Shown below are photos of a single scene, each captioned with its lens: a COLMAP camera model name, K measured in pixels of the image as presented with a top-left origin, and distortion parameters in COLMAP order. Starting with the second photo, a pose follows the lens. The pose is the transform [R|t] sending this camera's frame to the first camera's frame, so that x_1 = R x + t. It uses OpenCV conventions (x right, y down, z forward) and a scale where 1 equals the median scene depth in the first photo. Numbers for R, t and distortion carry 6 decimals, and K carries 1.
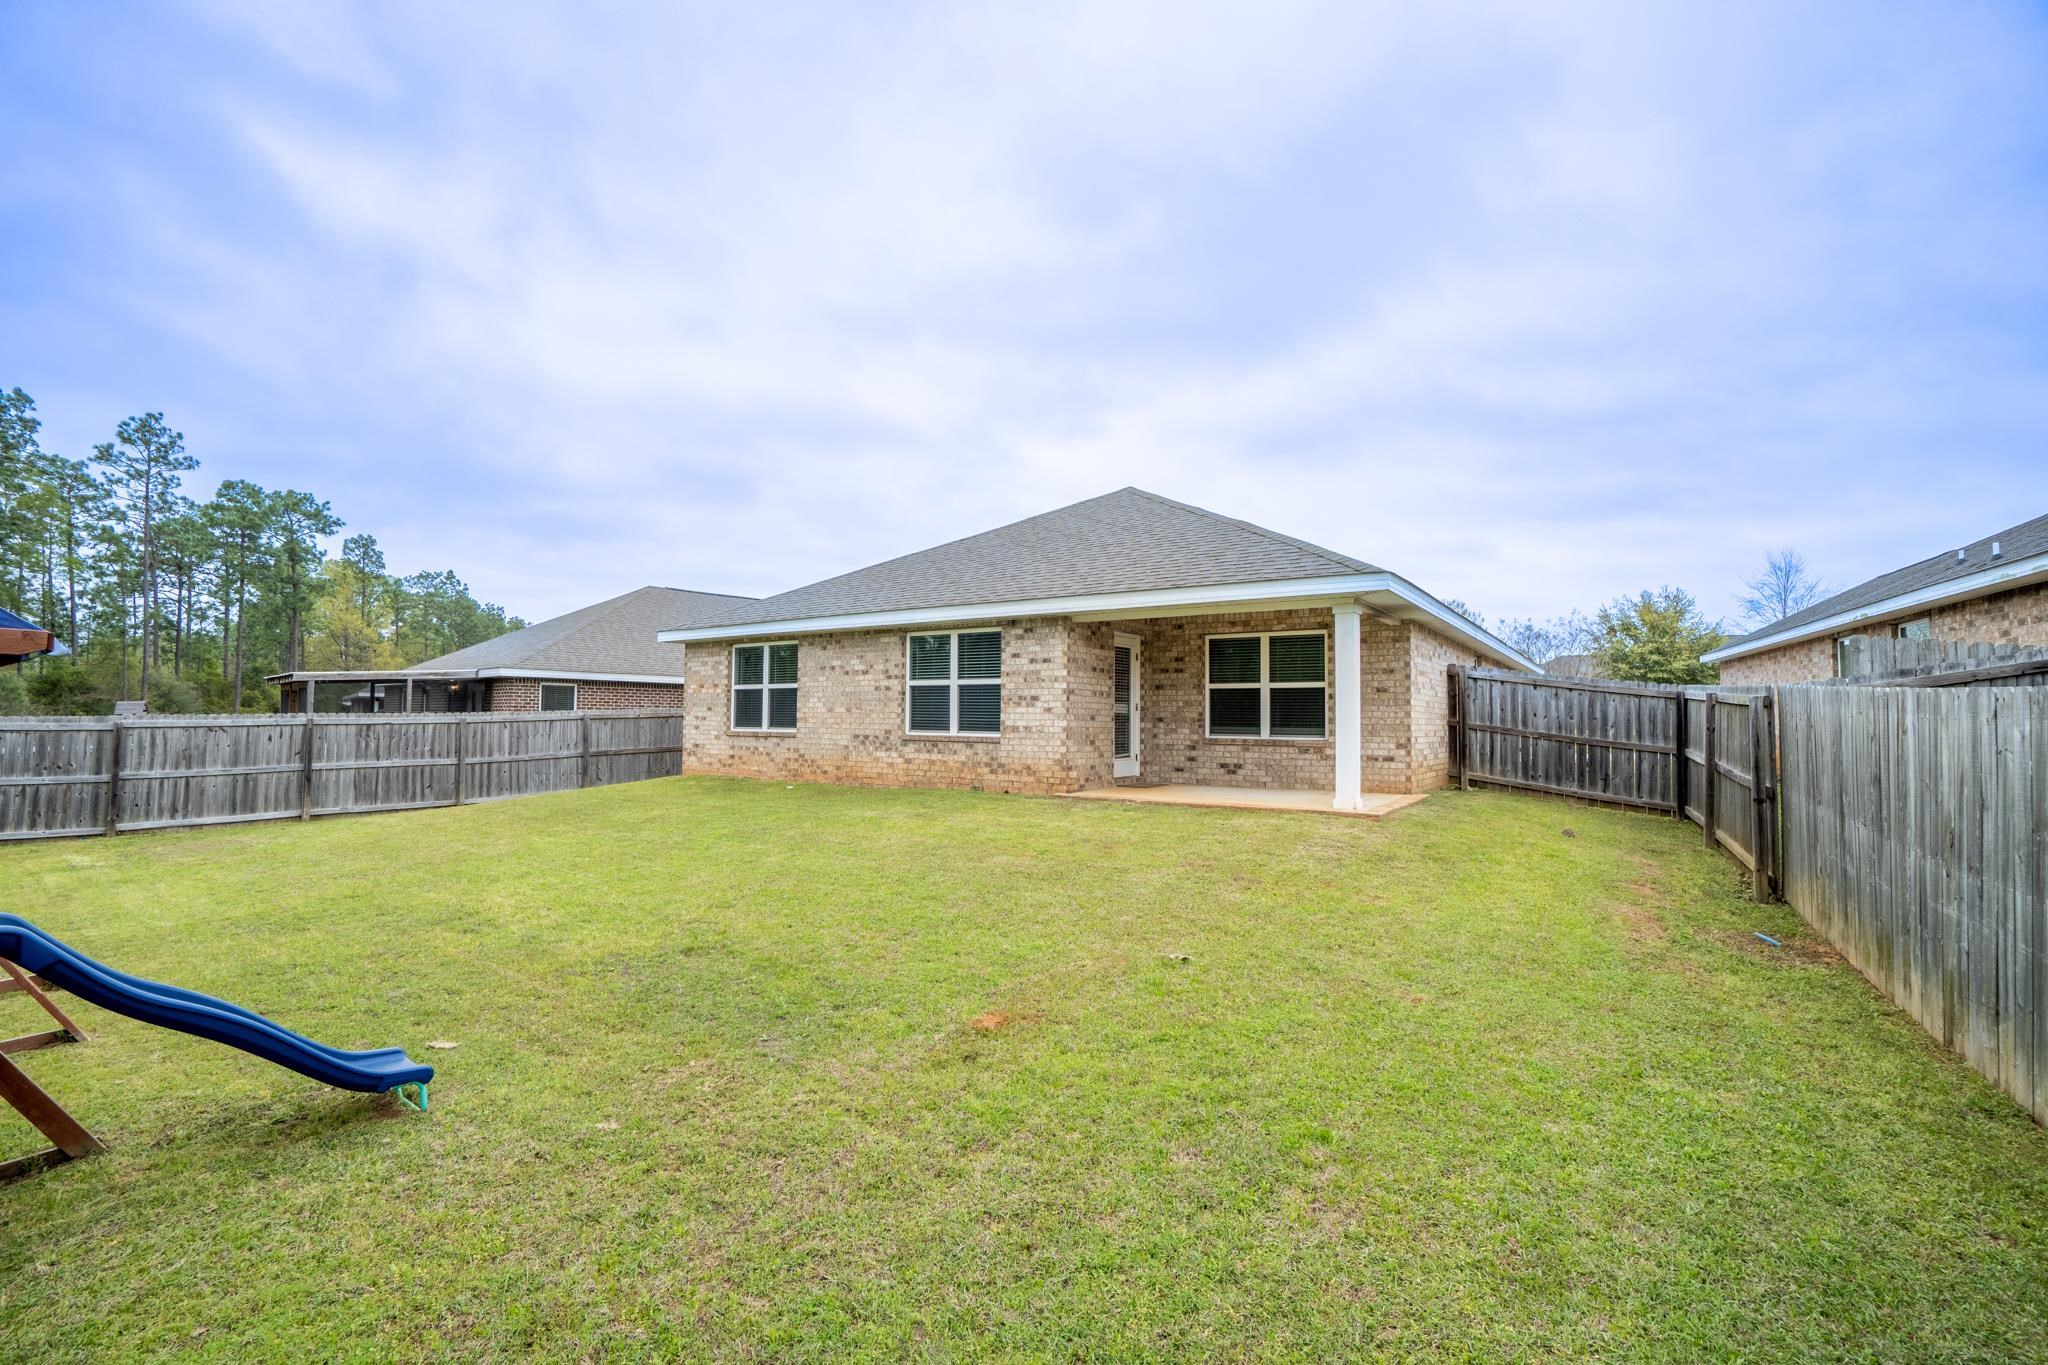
lens RADIAL K [[886.1, 0, 1024.0], [0, 886.1, 682.5], [0, 0, 1]] dist [-0.060751, 0.018312]
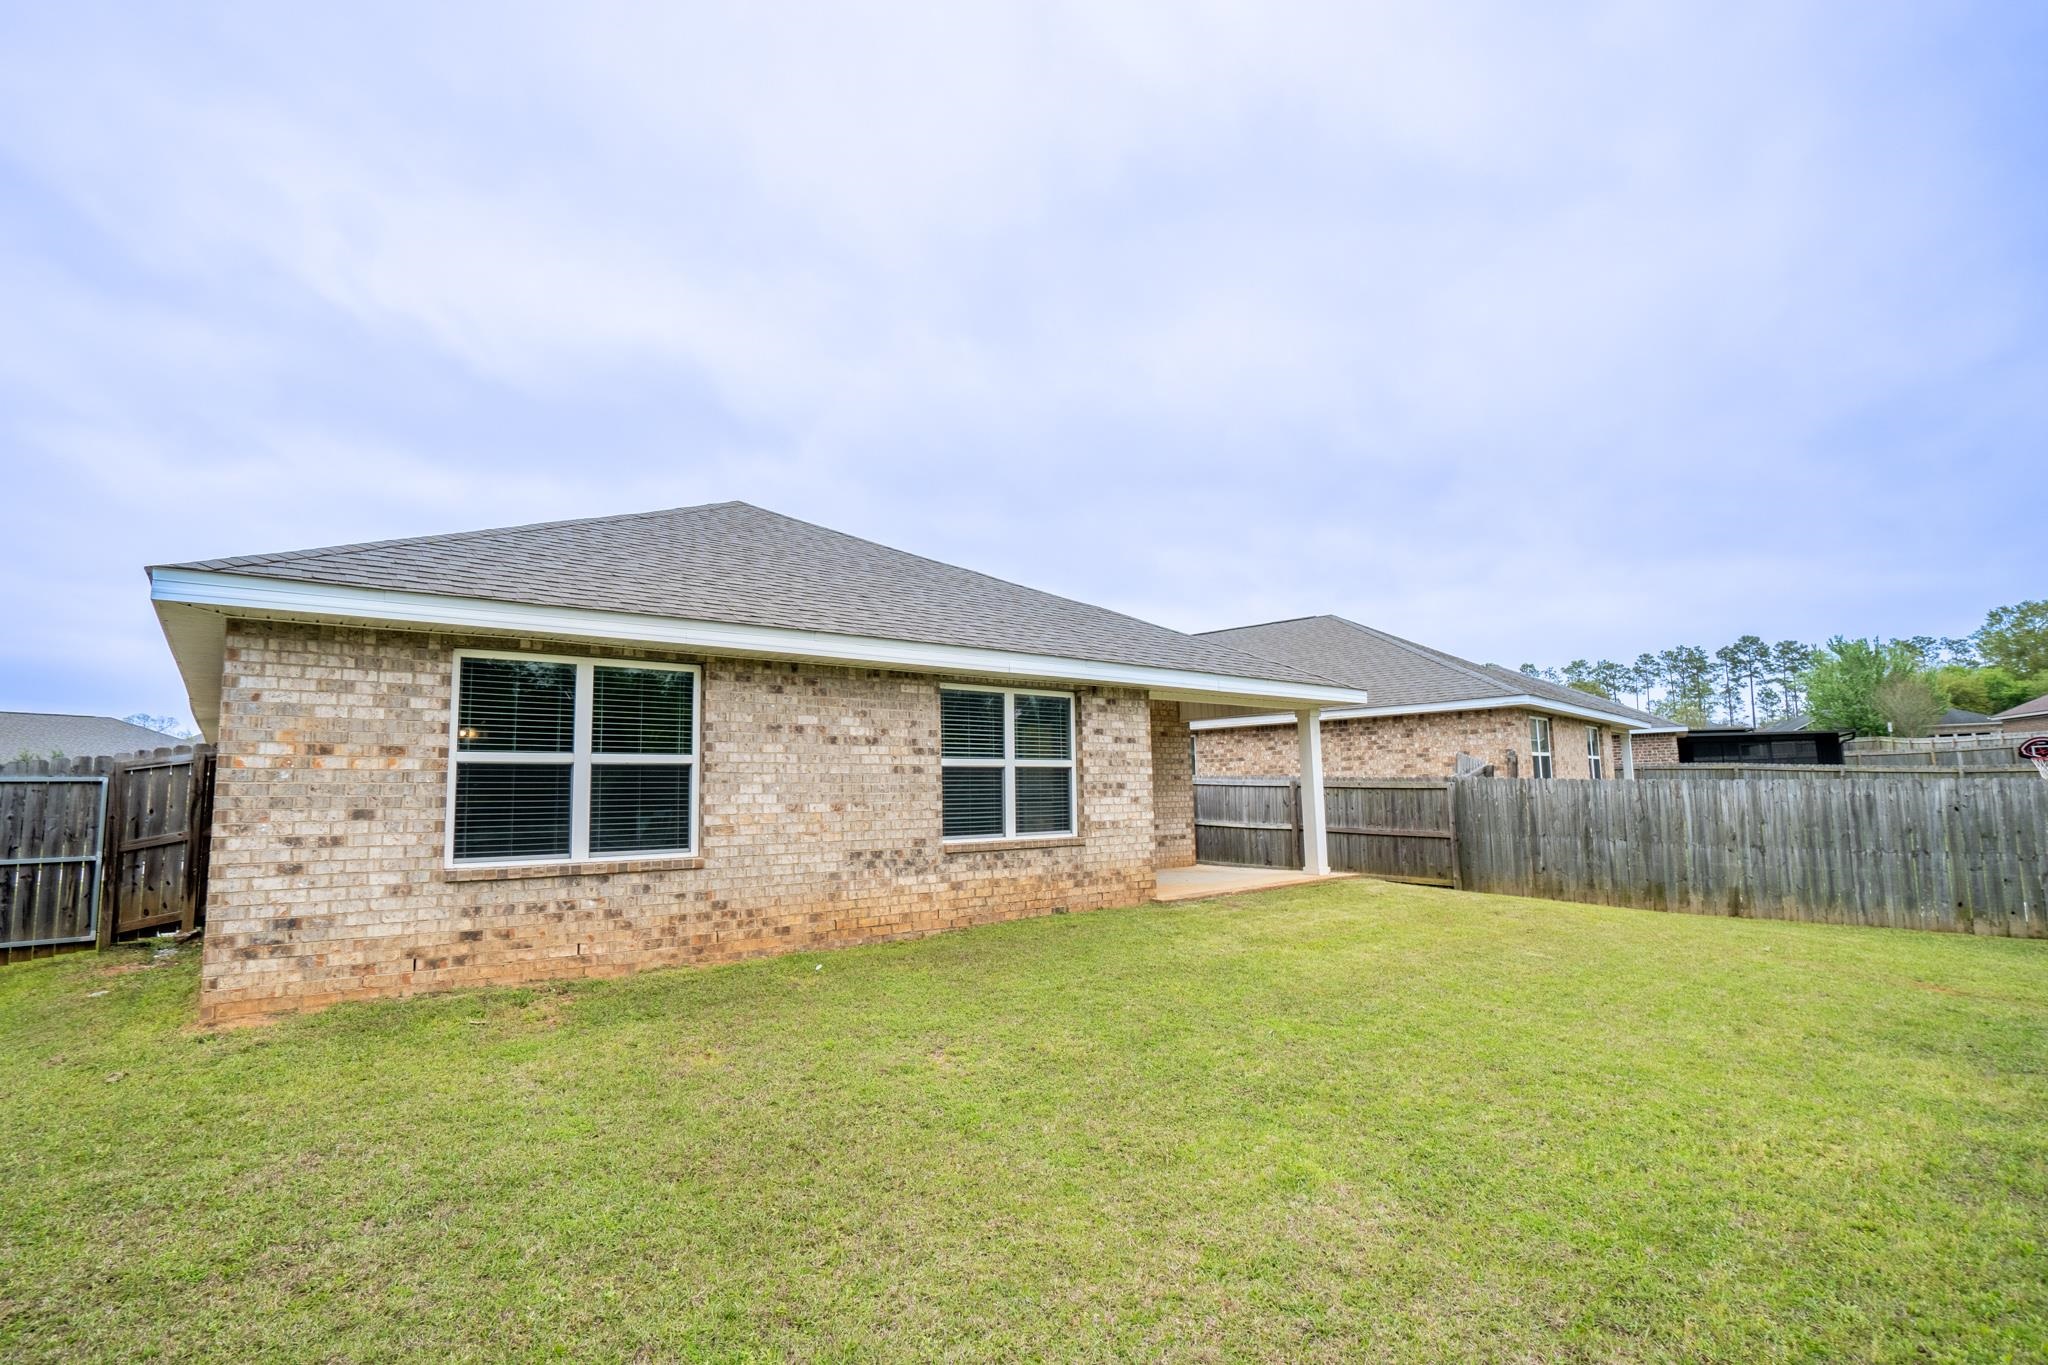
lens RADIAL K [[927.5, 0, 999.5], [0, 927.5, 679.1], [0, 0, 1]] dist [-0.061998, 0.020312]
pose [[0.307879, 0.099443, 0.946214, -0.768543], [-0.026155, 0.995032, -0.096063, 0.004250], [-0.951066, 0.004828, 0.308951, 0.772405]]
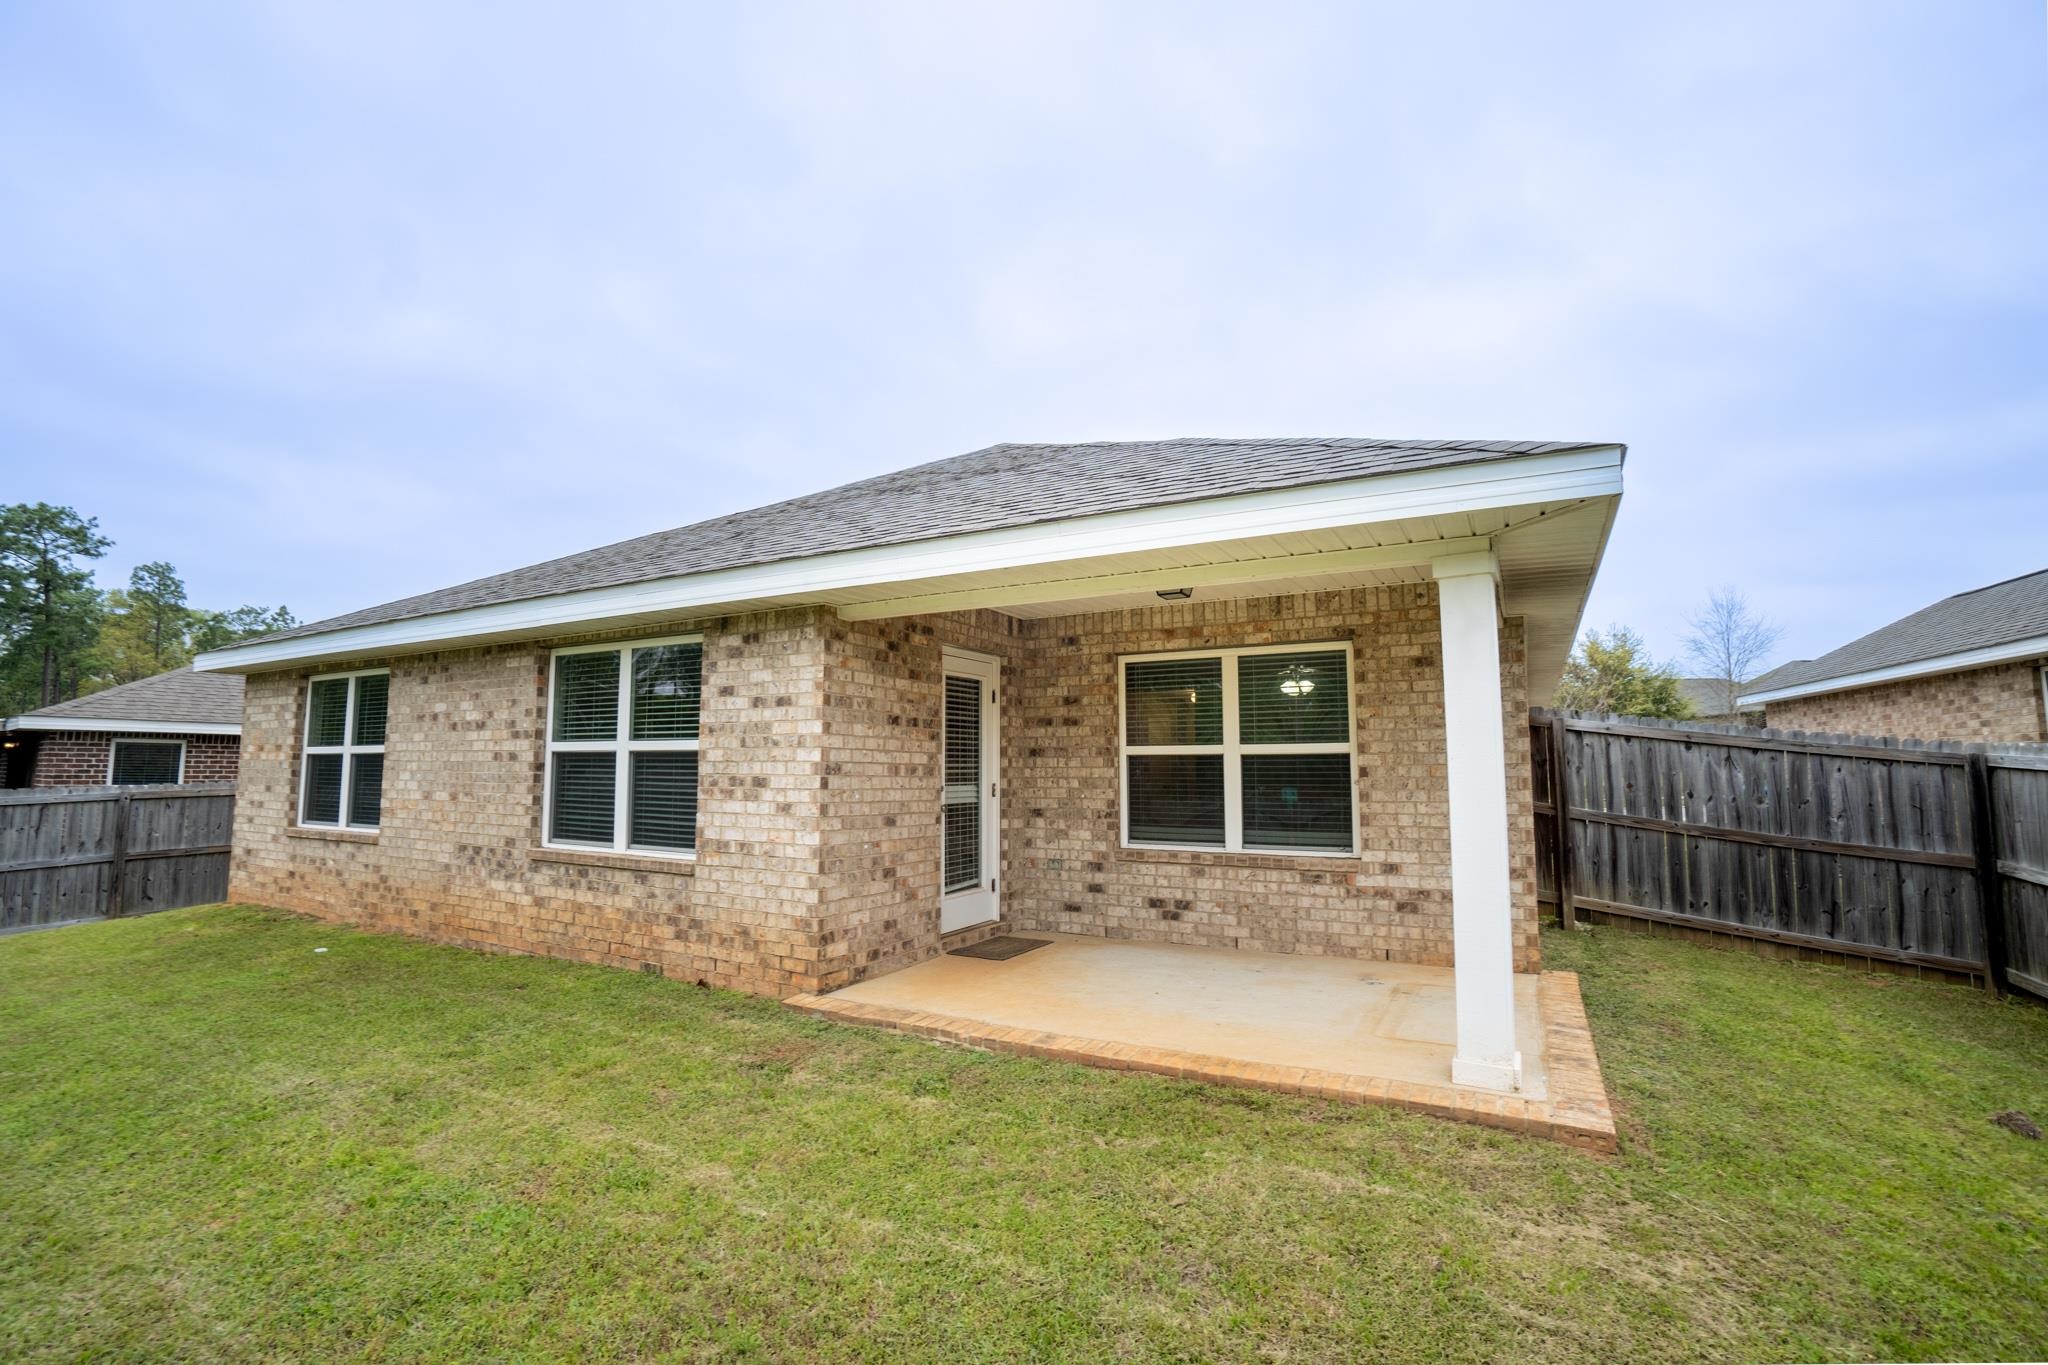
lens RADIAL K [[887.4, 0, 1045.0], [0, 887.4, 677.9], [0, 0, 1]] dist [-0.087595, 0.028620]
pose [[0.992870, 0.002165, 0.119180, 0.097357], [0.004945, 0.998226, -0.059327, -0.008225], [-0.119097, 0.059493, 0.991099, 0.476724]]
